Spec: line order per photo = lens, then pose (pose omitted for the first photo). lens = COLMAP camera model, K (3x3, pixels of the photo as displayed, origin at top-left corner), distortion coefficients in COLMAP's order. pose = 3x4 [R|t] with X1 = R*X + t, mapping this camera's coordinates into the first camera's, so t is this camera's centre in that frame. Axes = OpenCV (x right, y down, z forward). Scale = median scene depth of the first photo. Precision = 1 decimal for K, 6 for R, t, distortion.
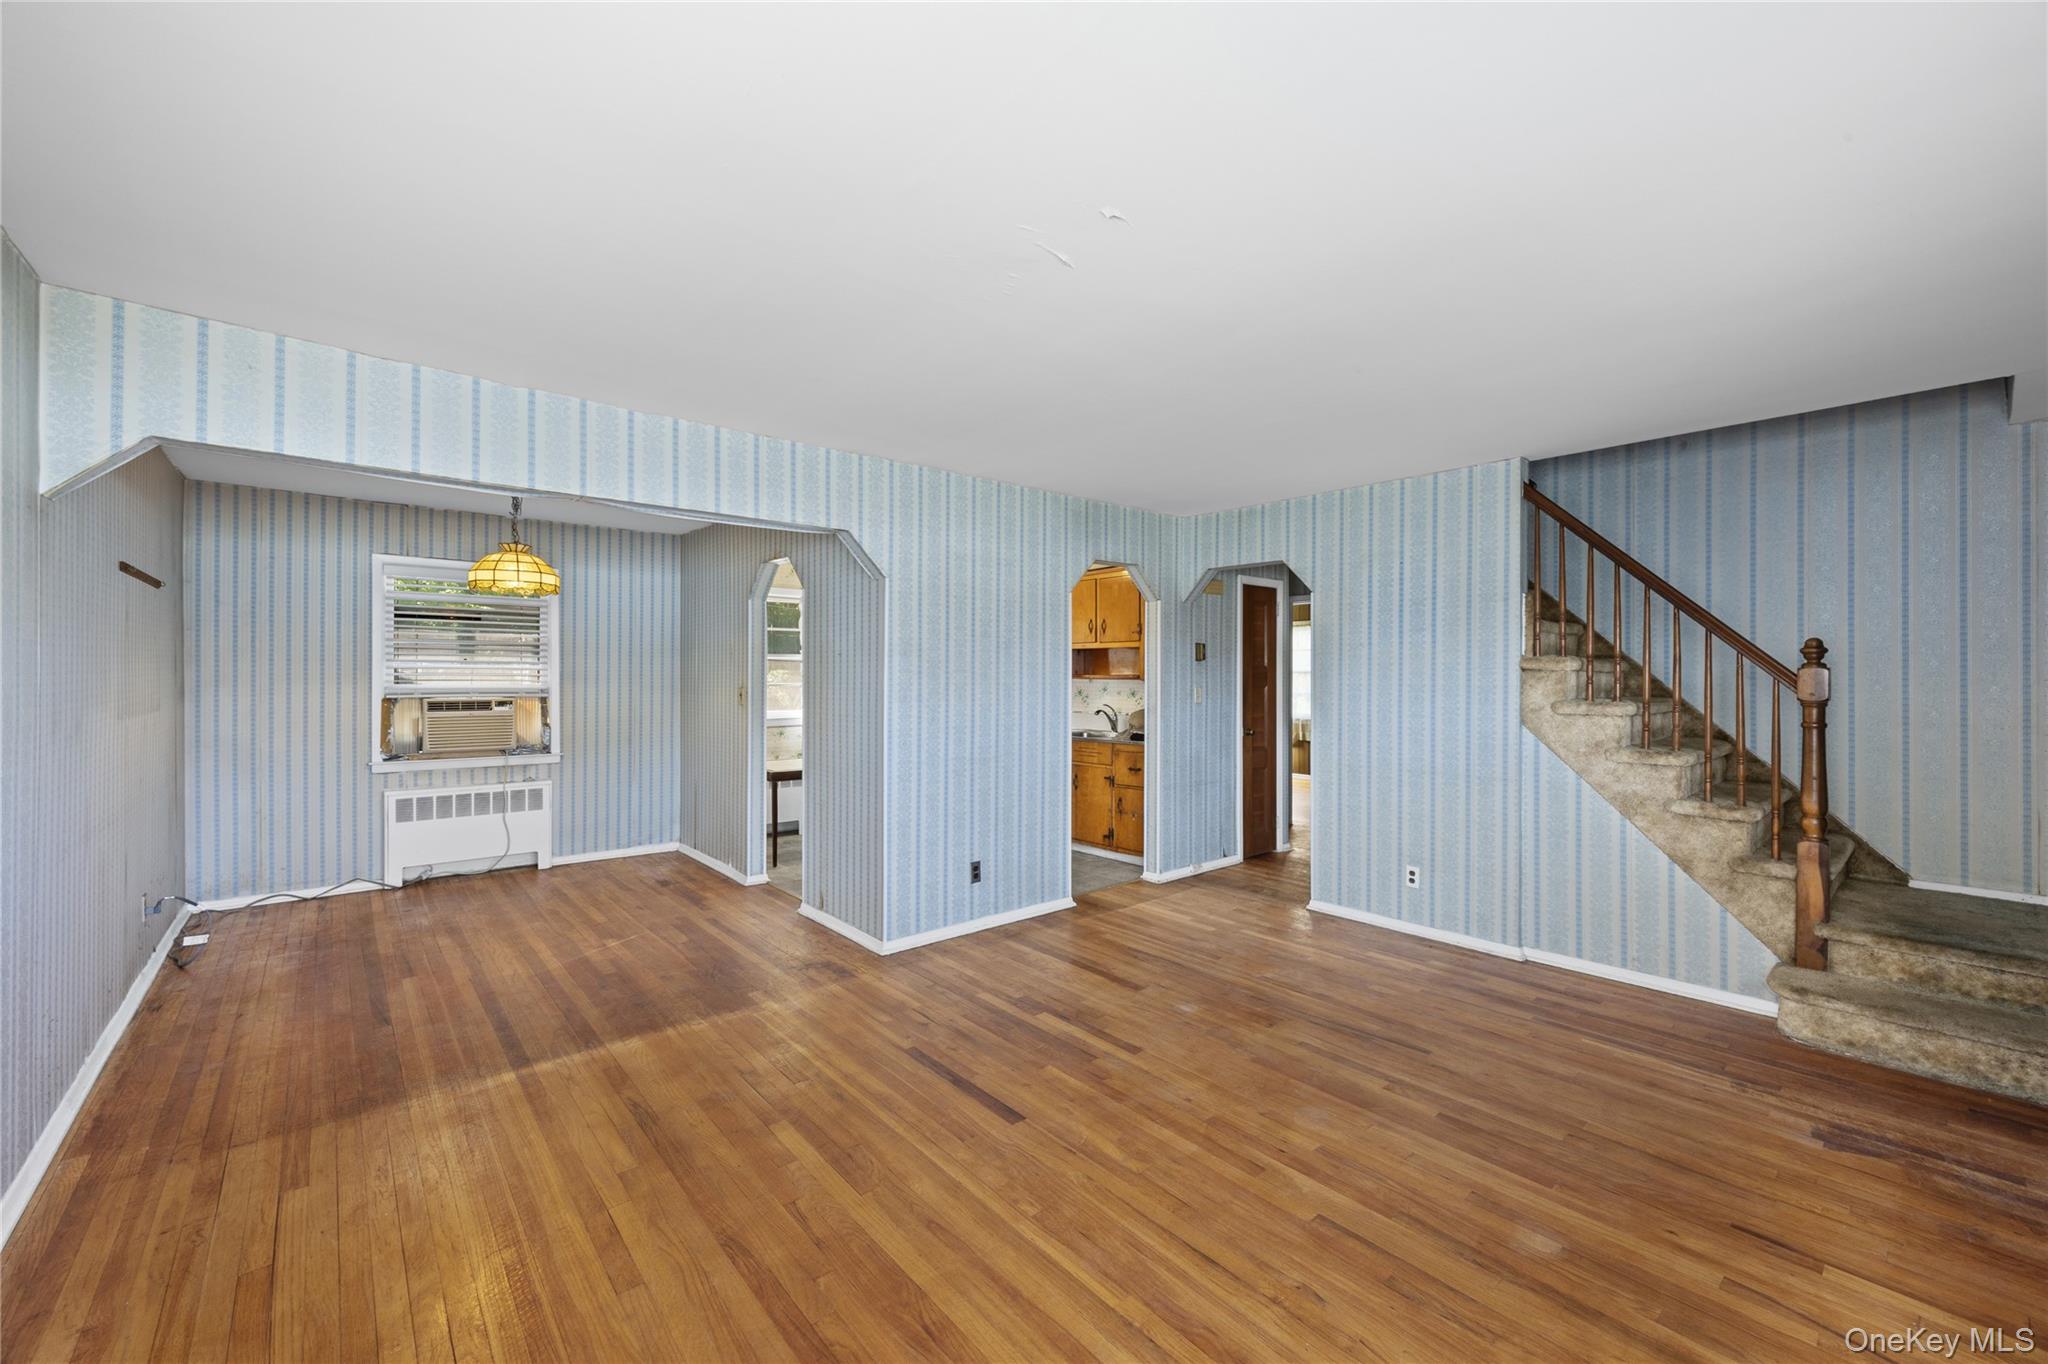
lens RADIAL K [[804.2, 0, 1024.0], [0, 804.2, 682.0], [0, 0, 1]] dist [0.011391, 0.000044]
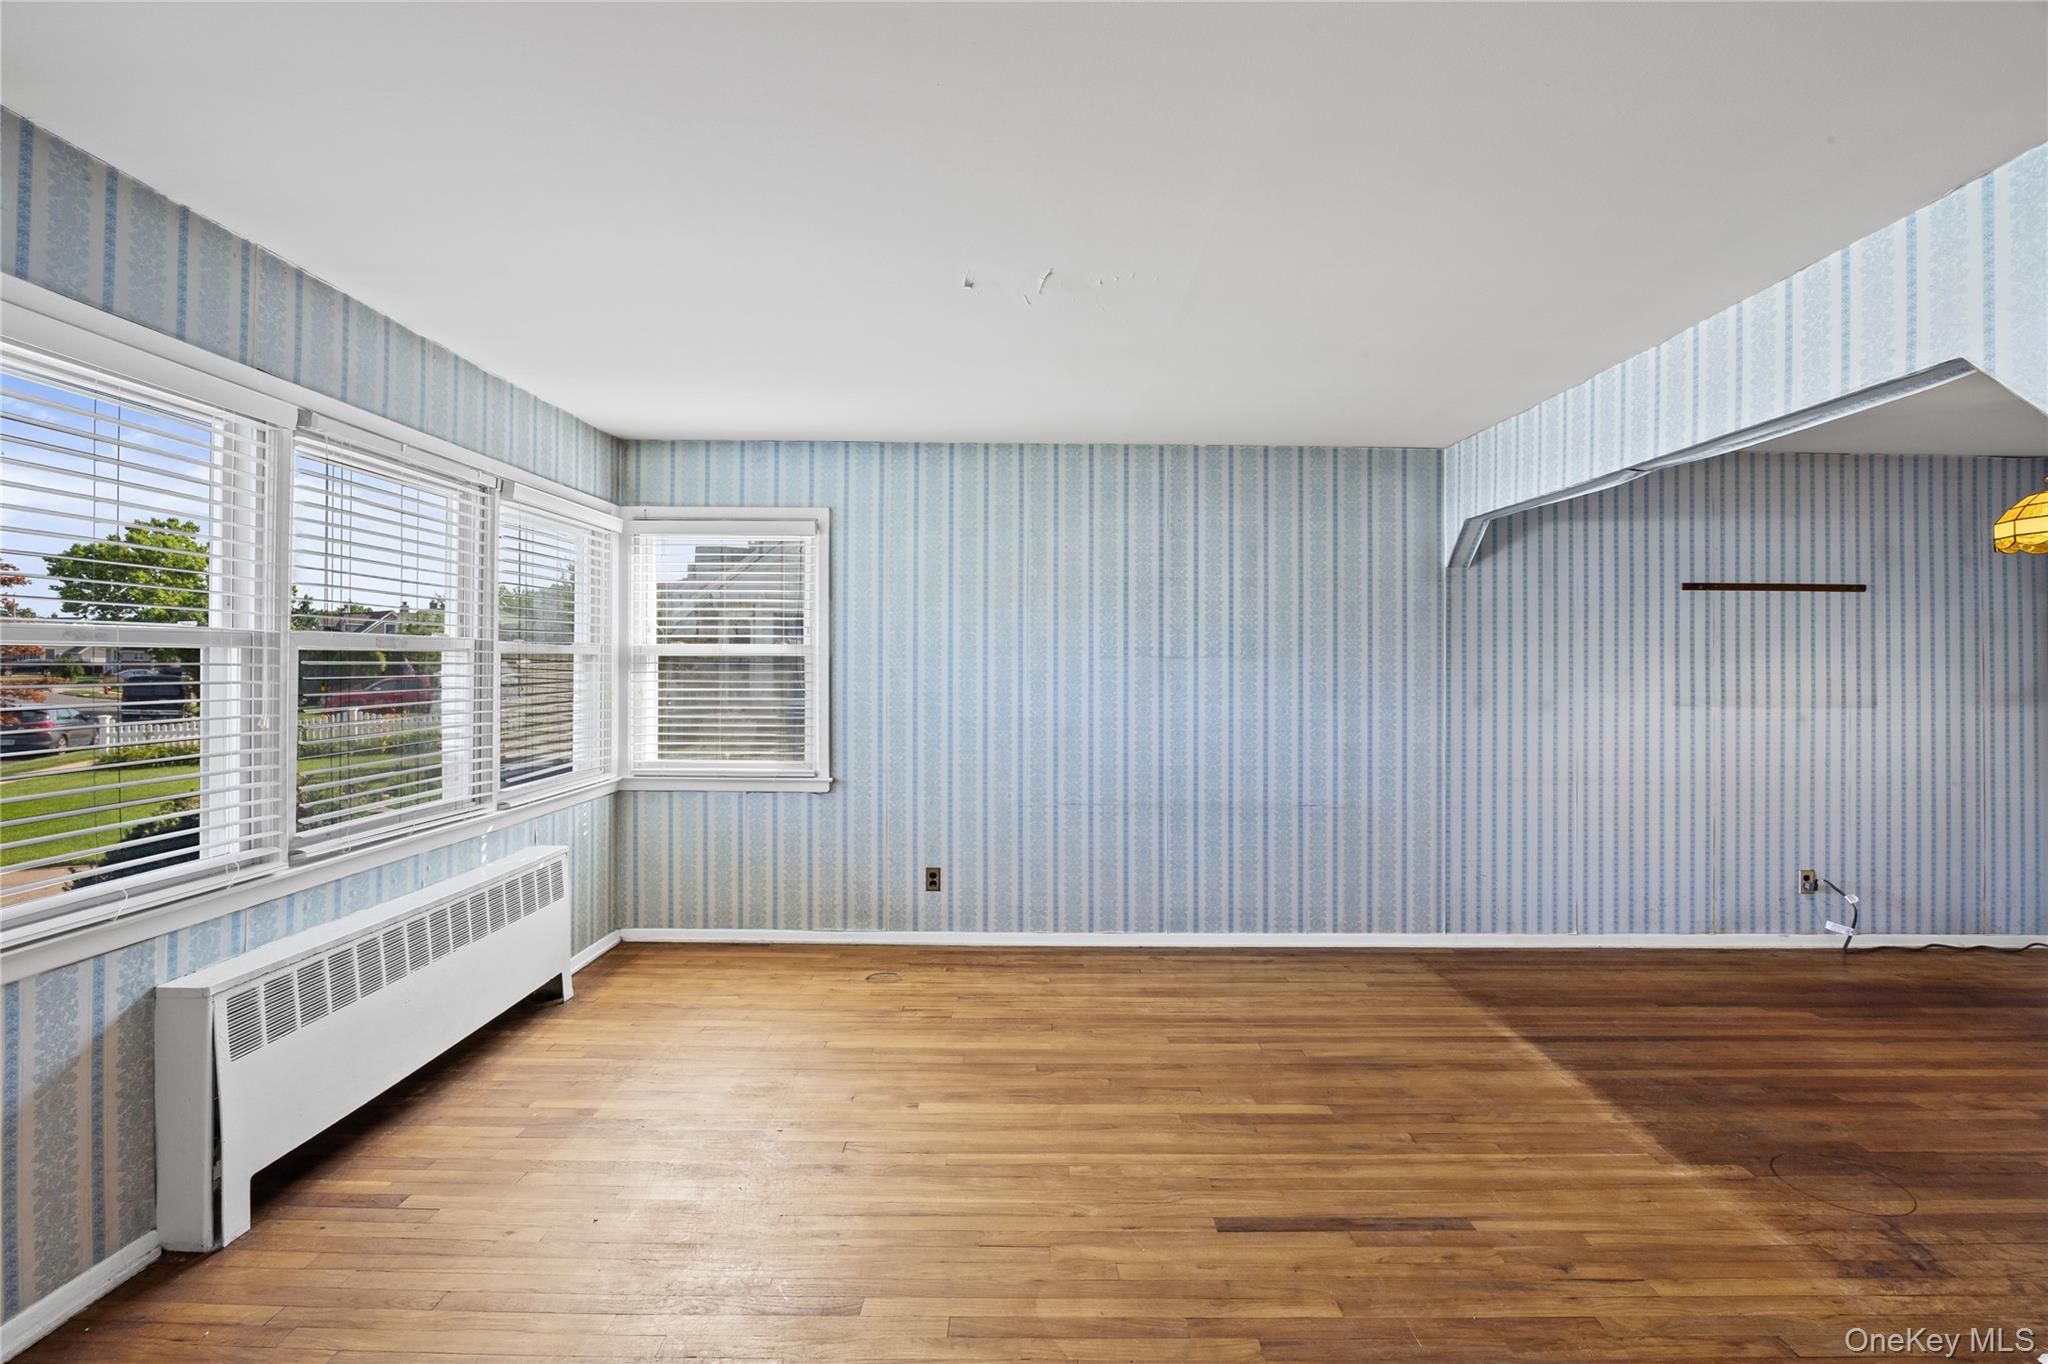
lens RADIAL K [[908.5, 0, 1027.5], [0, 908.5, 635.0], [0, 0, 1]] dist [-0.013234, 0.000200]
pose [[-0.652621, -0.037818, -0.756740, 0.409751], [-0.018175, 0.999248, -0.034263, 0.000519], [0.757466, -0.008607, -0.652817, 0.733368]]
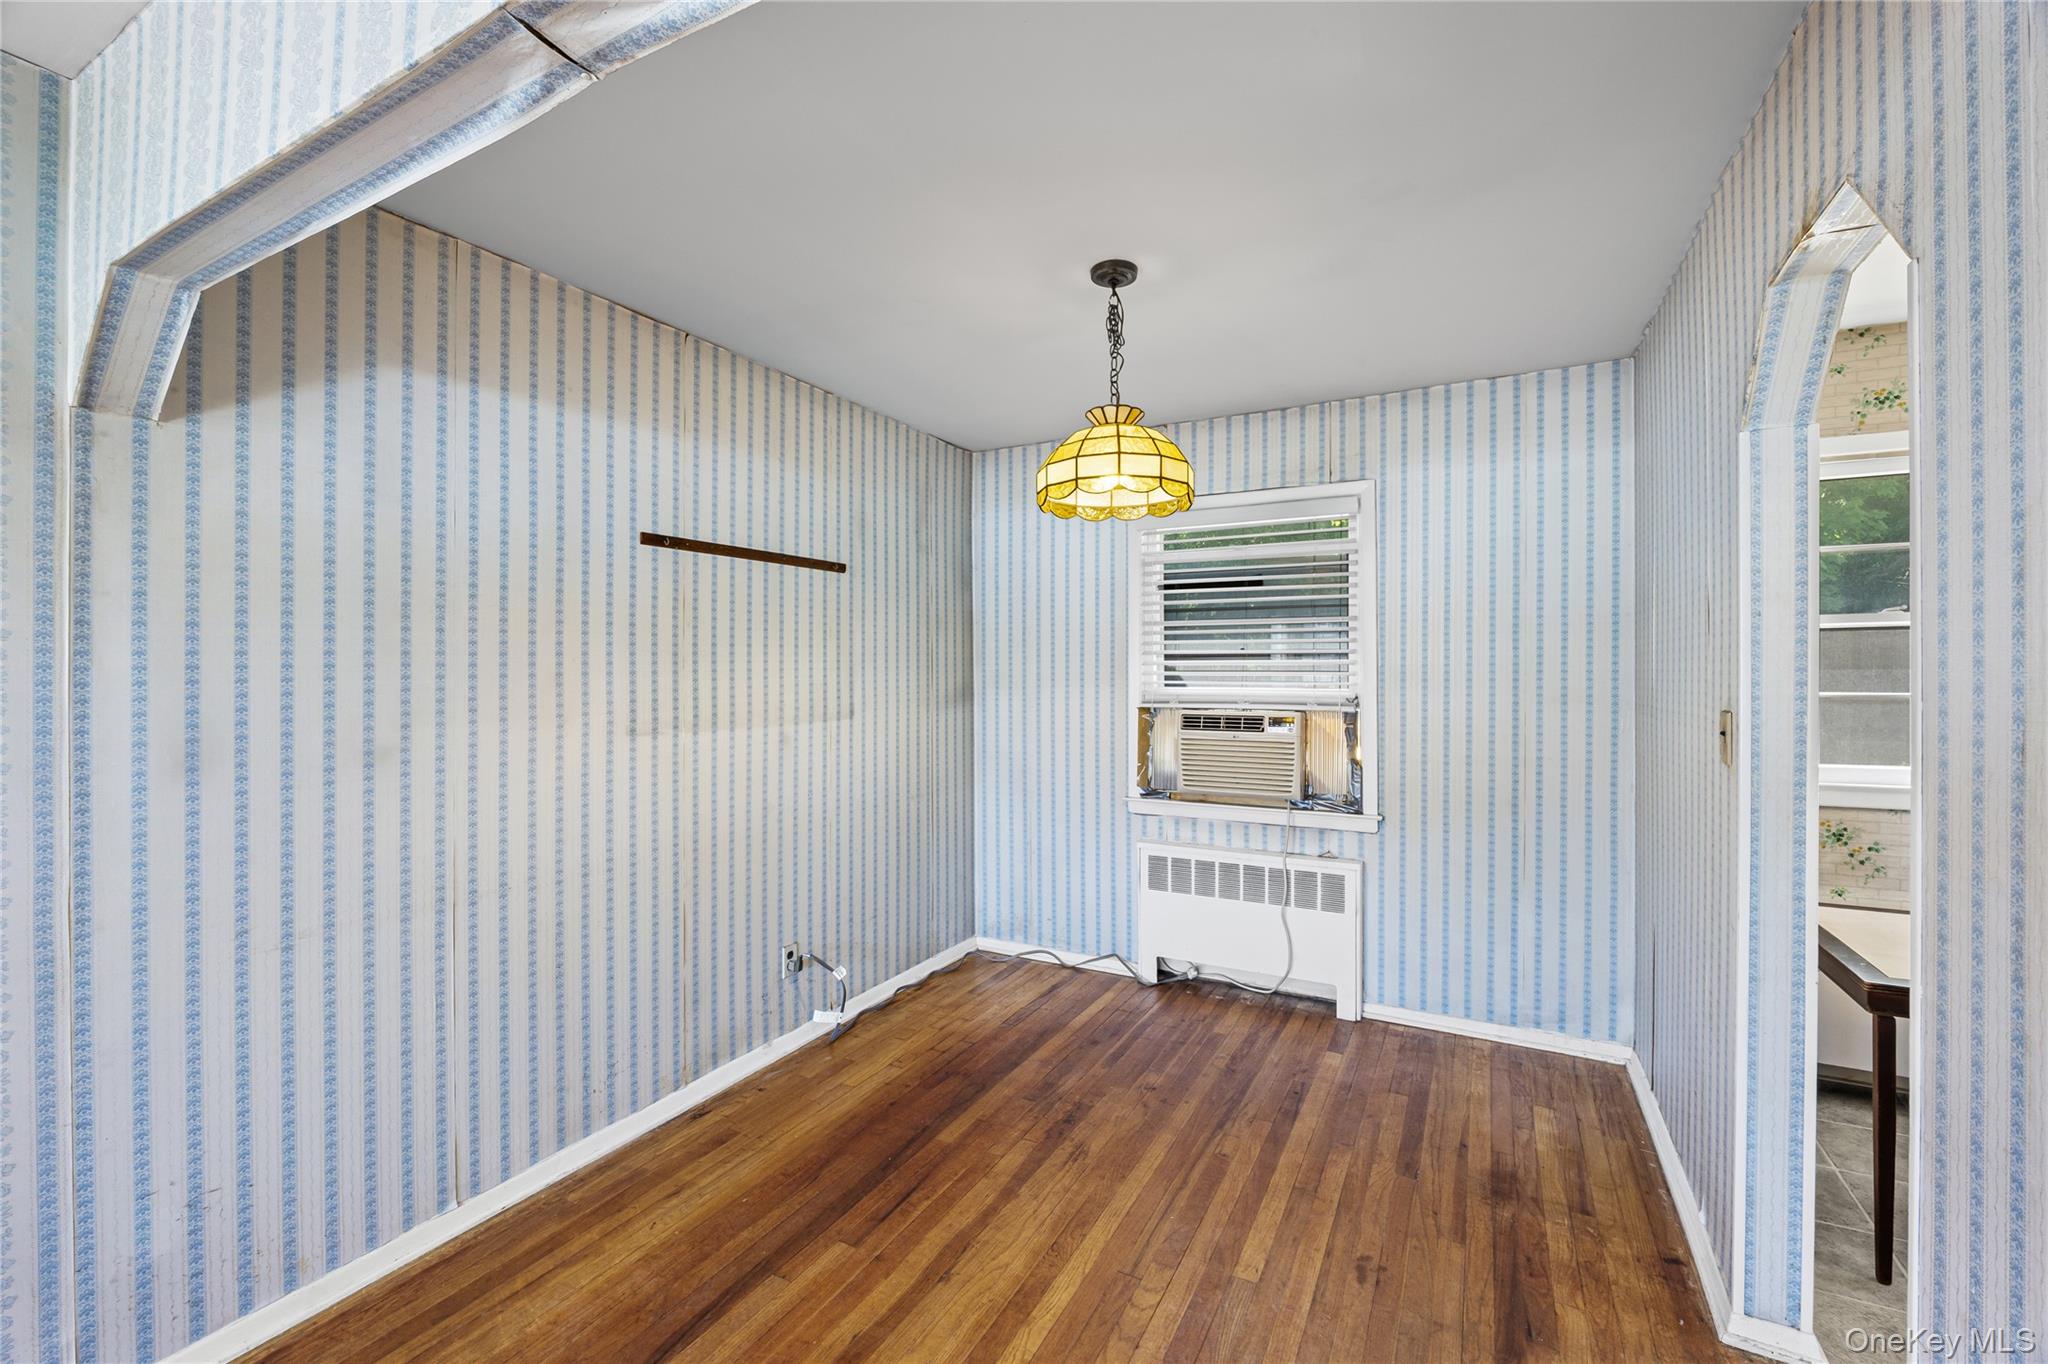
lens RADIAL K [[844.8, 0, 1024.0], [0, 844.8, 682.0], [0, 0, 1]] dist [-0.012867, 0.000324]
pose [[0.356009, 0.008061, -0.934448, -0.151058], [-0.001231, 0.999966, 0.008157, -0.008026], [0.934482, -0.001753, 0.356007, 0.674787]]
